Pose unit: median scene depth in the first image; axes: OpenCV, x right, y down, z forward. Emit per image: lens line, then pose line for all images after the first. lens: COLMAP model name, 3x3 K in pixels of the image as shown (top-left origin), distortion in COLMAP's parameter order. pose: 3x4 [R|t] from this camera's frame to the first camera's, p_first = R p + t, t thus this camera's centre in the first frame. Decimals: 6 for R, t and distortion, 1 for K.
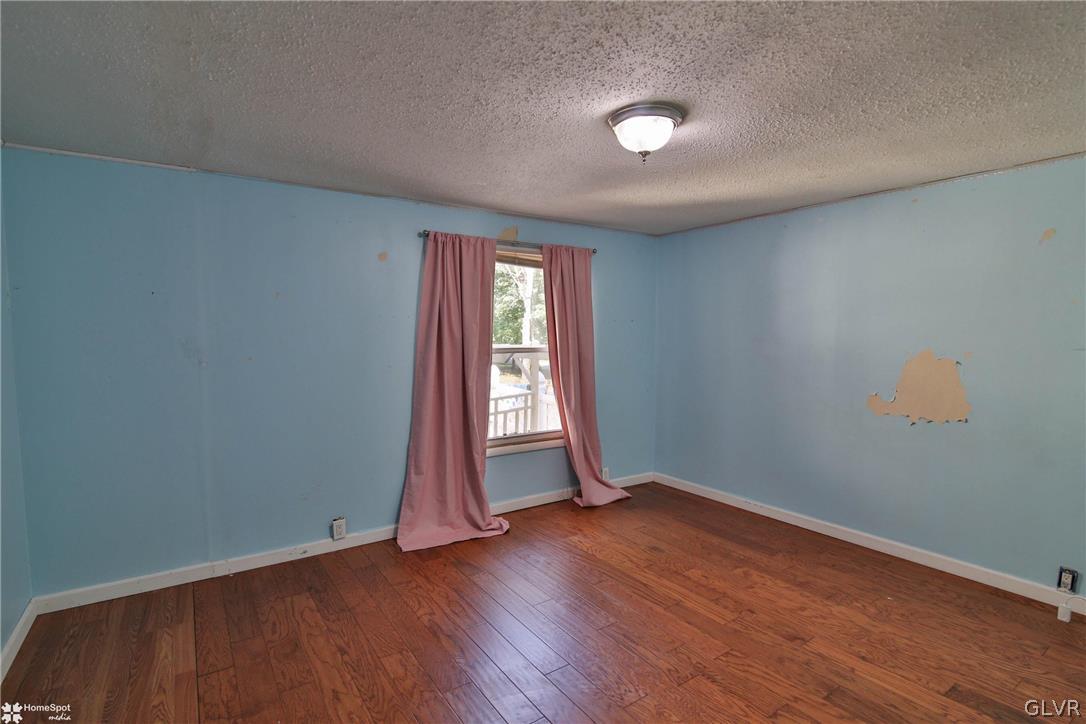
lens RADIAL K [[542.6, 0, 550.2], [0, 542.6, 369.8], [0, 0, 1]] dist [-0.018225, -0.000157]
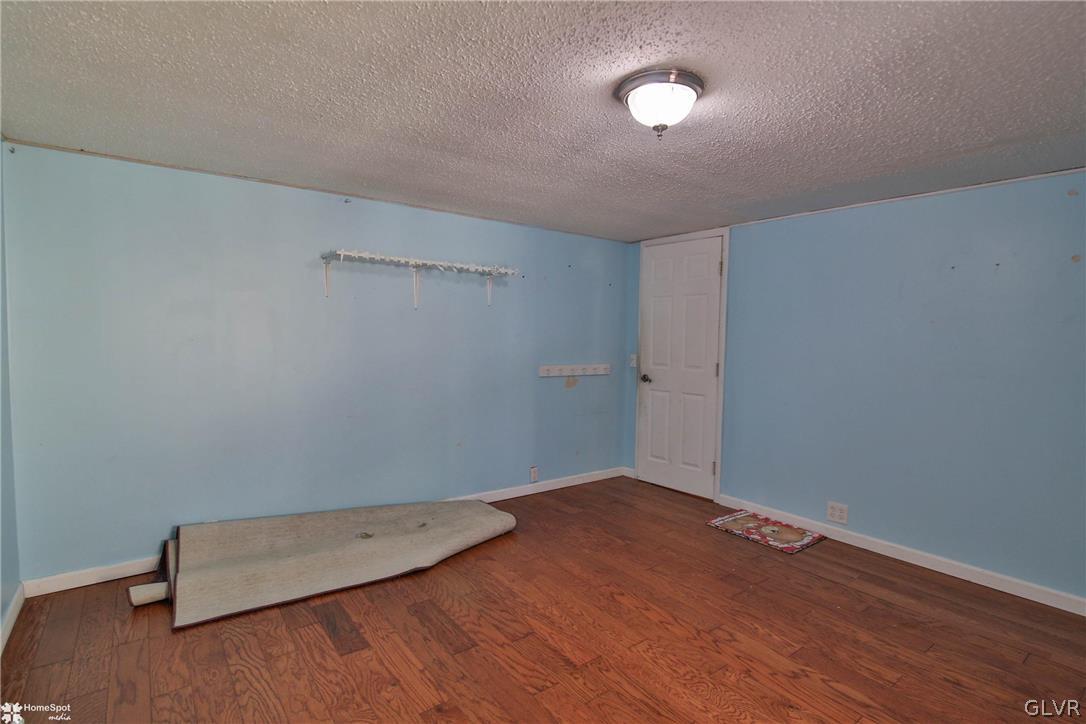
lens RADIAL K [[542.6, 0, 550.2], [0, 542.6, 369.8], [0, 0, 1]] dist [-0.018225, -0.000157]
pose [[-0.998953, -0.019886, -0.041190, 0.230739], [-0.025422, 0.990024, 0.138589, -0.080807], [0.038024, 0.139491, -0.989493, 1.158741]]
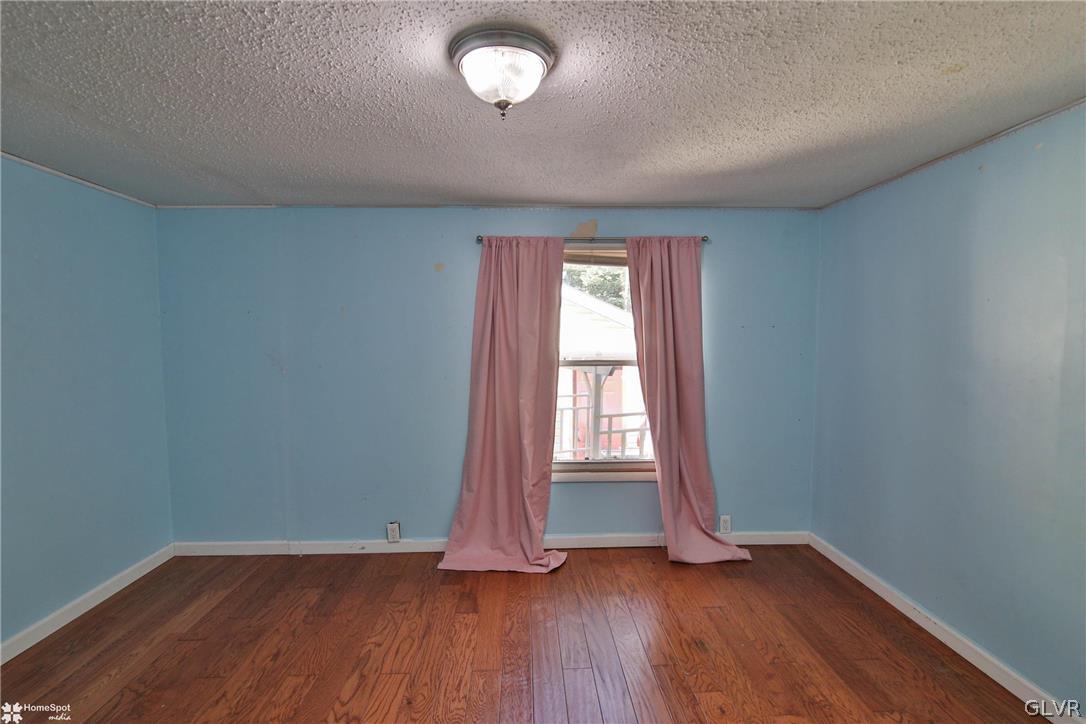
lens RADIAL K [[542.6, 0, 550.2], [0, 542.6, 369.8], [0, 0, 1]] dist [-0.018225, -0.000157]
pose [[0.839764, 0.034040, -0.541884, 0.381946], [-0.032759, 0.999391, 0.012012, -0.037404], [0.541962, 0.007665, 0.840368, 0.262314]]
